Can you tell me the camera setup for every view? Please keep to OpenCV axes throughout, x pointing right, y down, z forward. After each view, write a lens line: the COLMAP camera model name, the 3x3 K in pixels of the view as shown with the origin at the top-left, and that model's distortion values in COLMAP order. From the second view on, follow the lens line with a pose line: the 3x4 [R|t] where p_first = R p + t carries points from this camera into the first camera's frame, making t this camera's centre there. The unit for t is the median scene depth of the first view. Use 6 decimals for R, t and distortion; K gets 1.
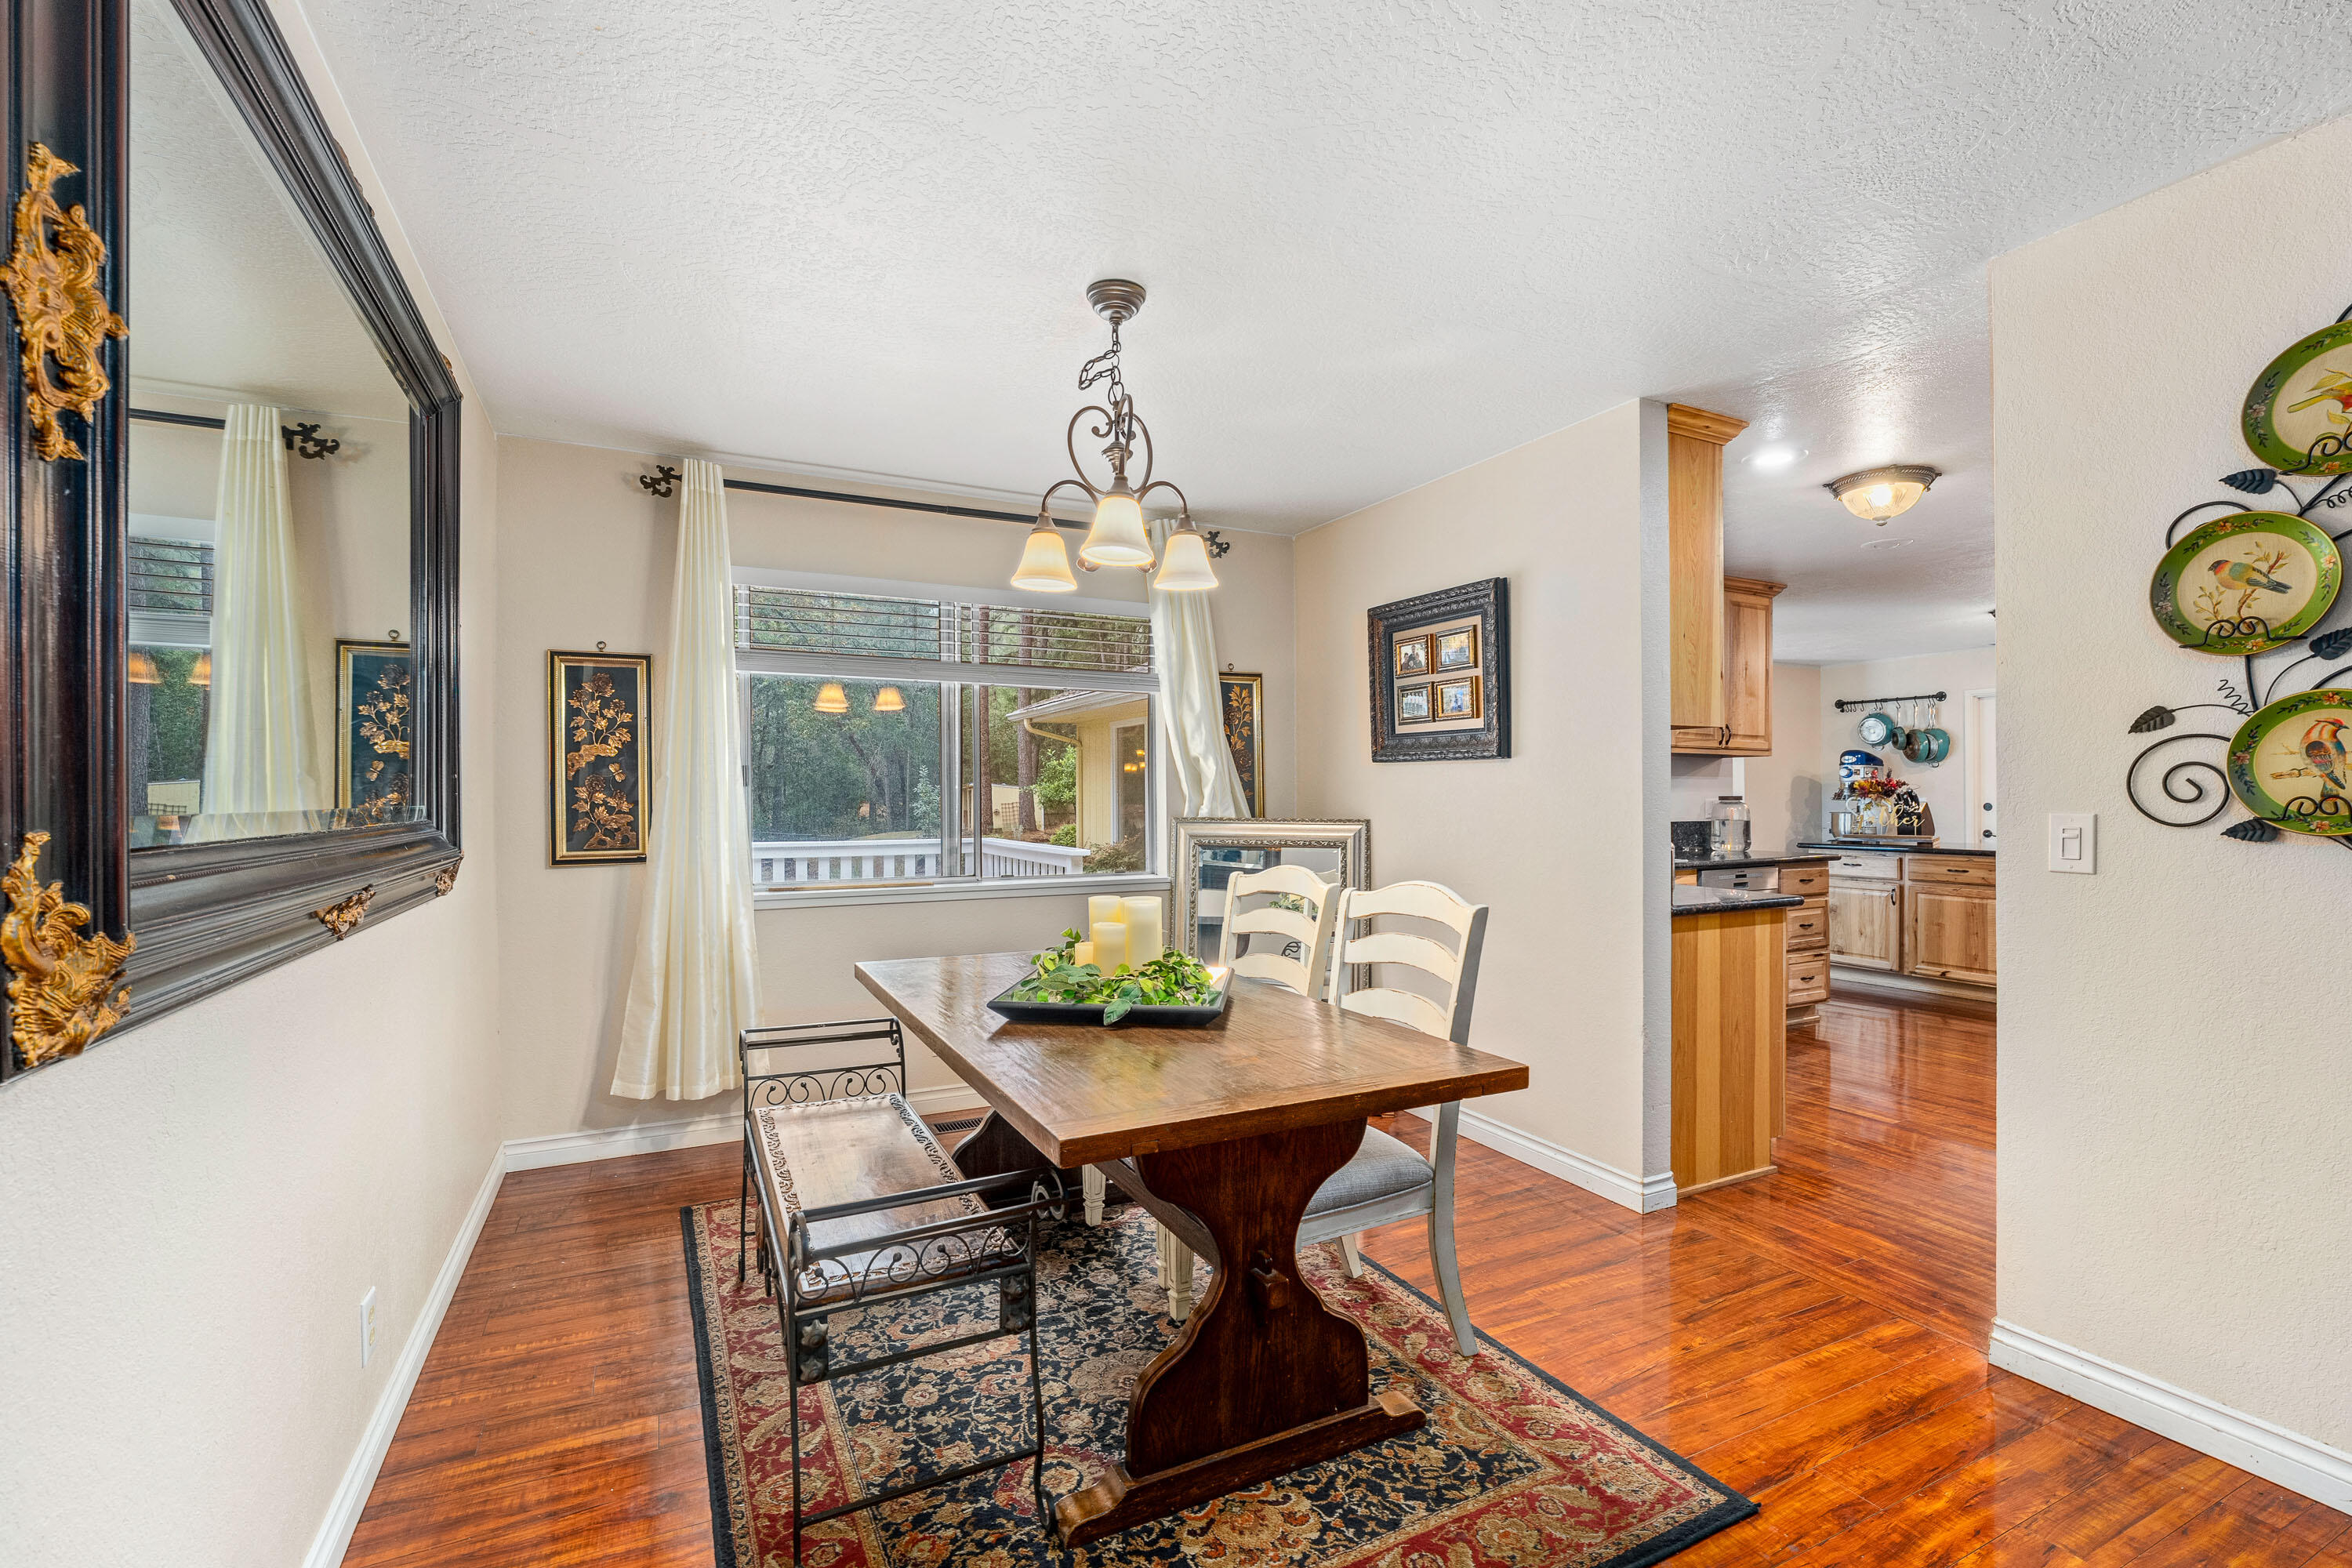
lens RADIAL K [[1027.8, 0, 1185.3], [0, 1027.8, 787.7], [0, 0, 1]] dist [-0.012150, -0.000157]
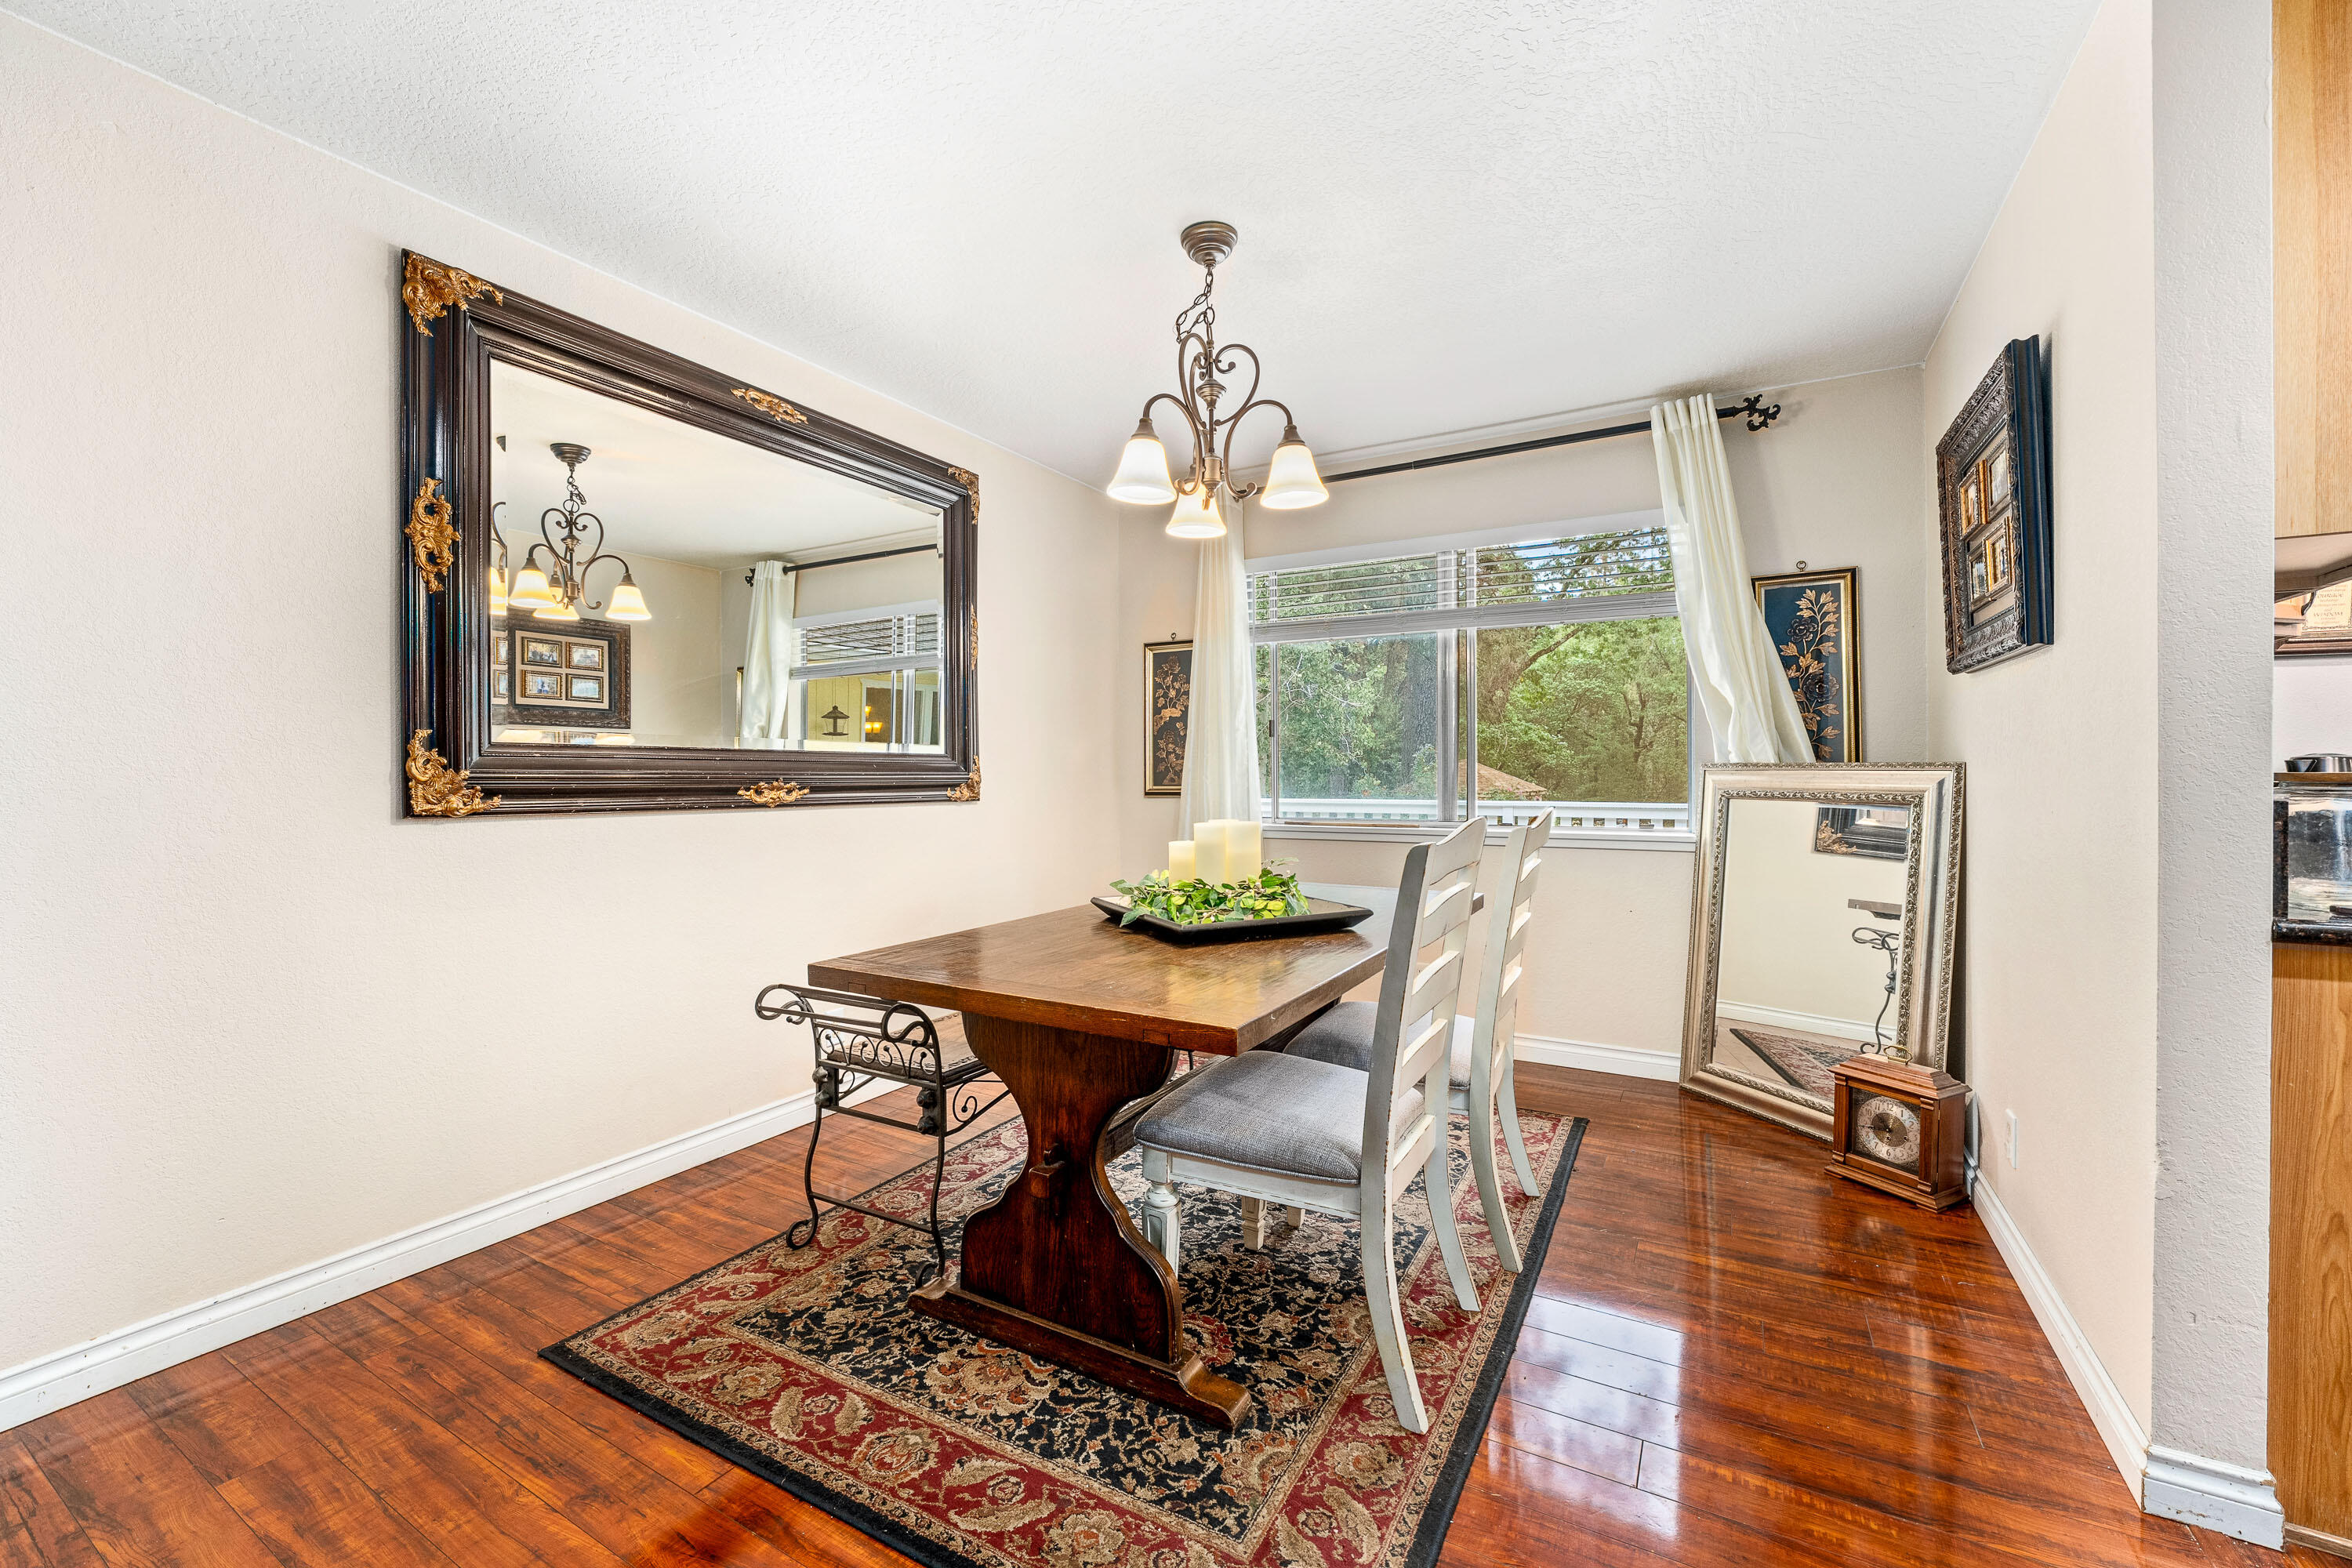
lens RADIAL K [[958.9, 0, 1181.1], [0, 958.9, 775.9], [0, 0, 1]] dist [-0.016009, 0.001416]
pose [[0.551191, 0.002758, -0.834375, 0.876895], [0.005977, 0.999956, 0.007253, 0.067277], [0.834358, -0.008985, 0.551150, 0.530445]]
